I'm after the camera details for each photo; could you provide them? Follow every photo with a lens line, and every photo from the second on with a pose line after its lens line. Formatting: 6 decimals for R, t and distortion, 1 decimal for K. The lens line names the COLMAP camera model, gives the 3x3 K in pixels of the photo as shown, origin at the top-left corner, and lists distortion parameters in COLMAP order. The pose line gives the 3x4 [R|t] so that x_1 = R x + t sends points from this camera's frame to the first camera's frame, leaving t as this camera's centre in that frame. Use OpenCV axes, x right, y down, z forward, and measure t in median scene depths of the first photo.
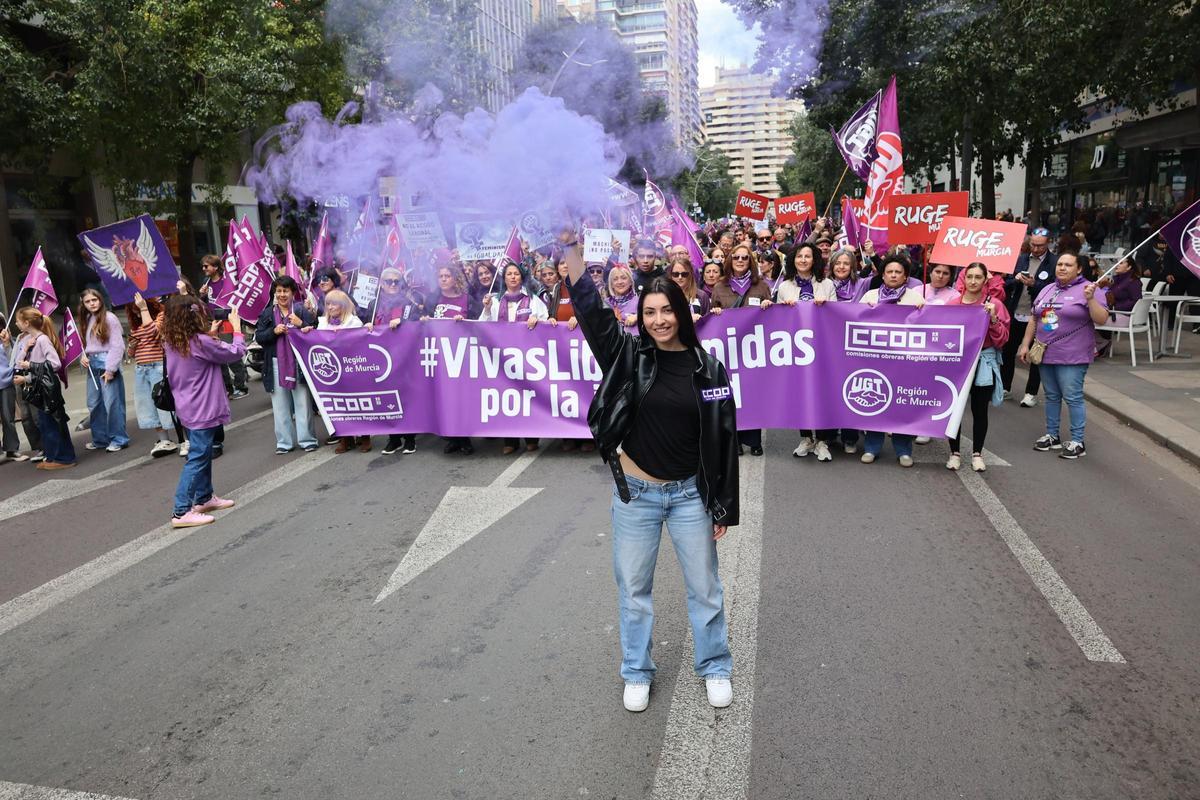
lens RADIAL K [[814.4, 0, 600.0], [0, 814.4, 400.0], [0, 0, 1]] dist [-0.013633, 0.008712]
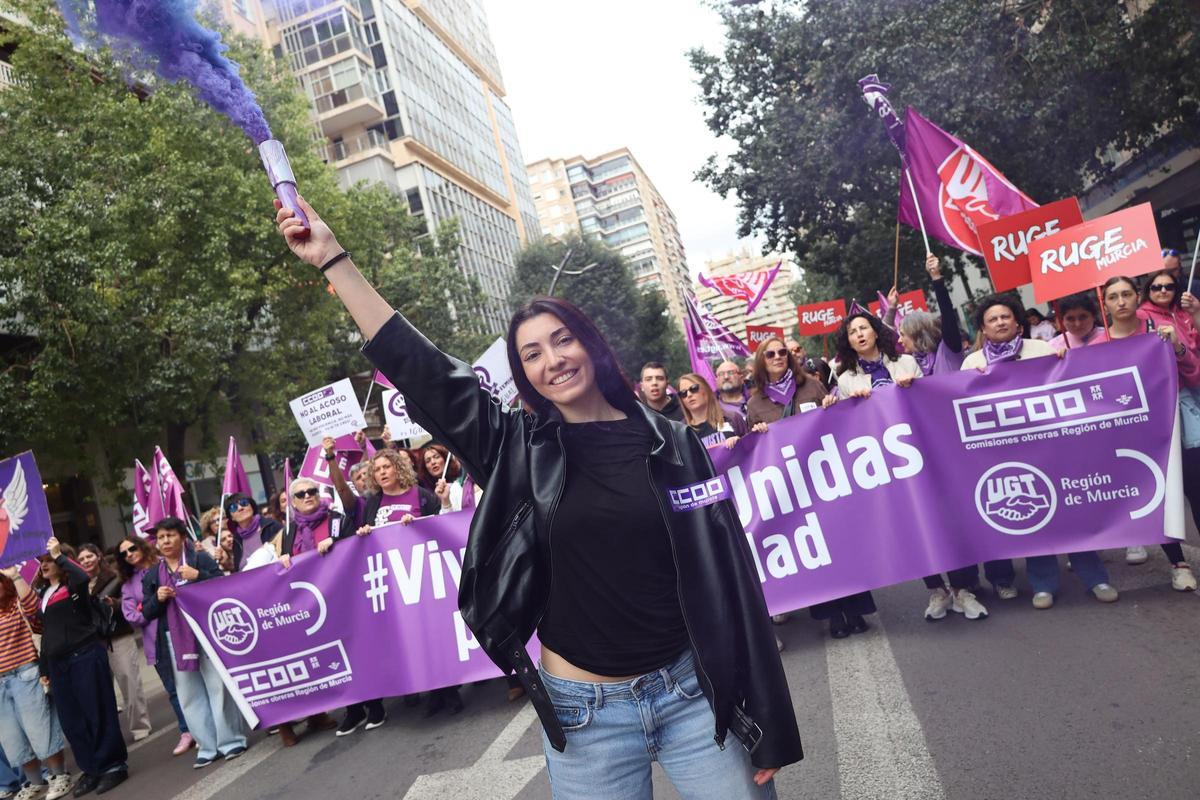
lens RADIAL K [[814.4, 0, 600.0], [0, 814.4, 400.0], [0, 0, 1]] dist [-0.013633, 0.008712]
pose [[0.977543, -0.208949, -0.027372, 0.033746], [0.195480, 0.947617, -0.252606, 0.014241], [0.078720, 0.241582, 0.967182, 0.304554]]
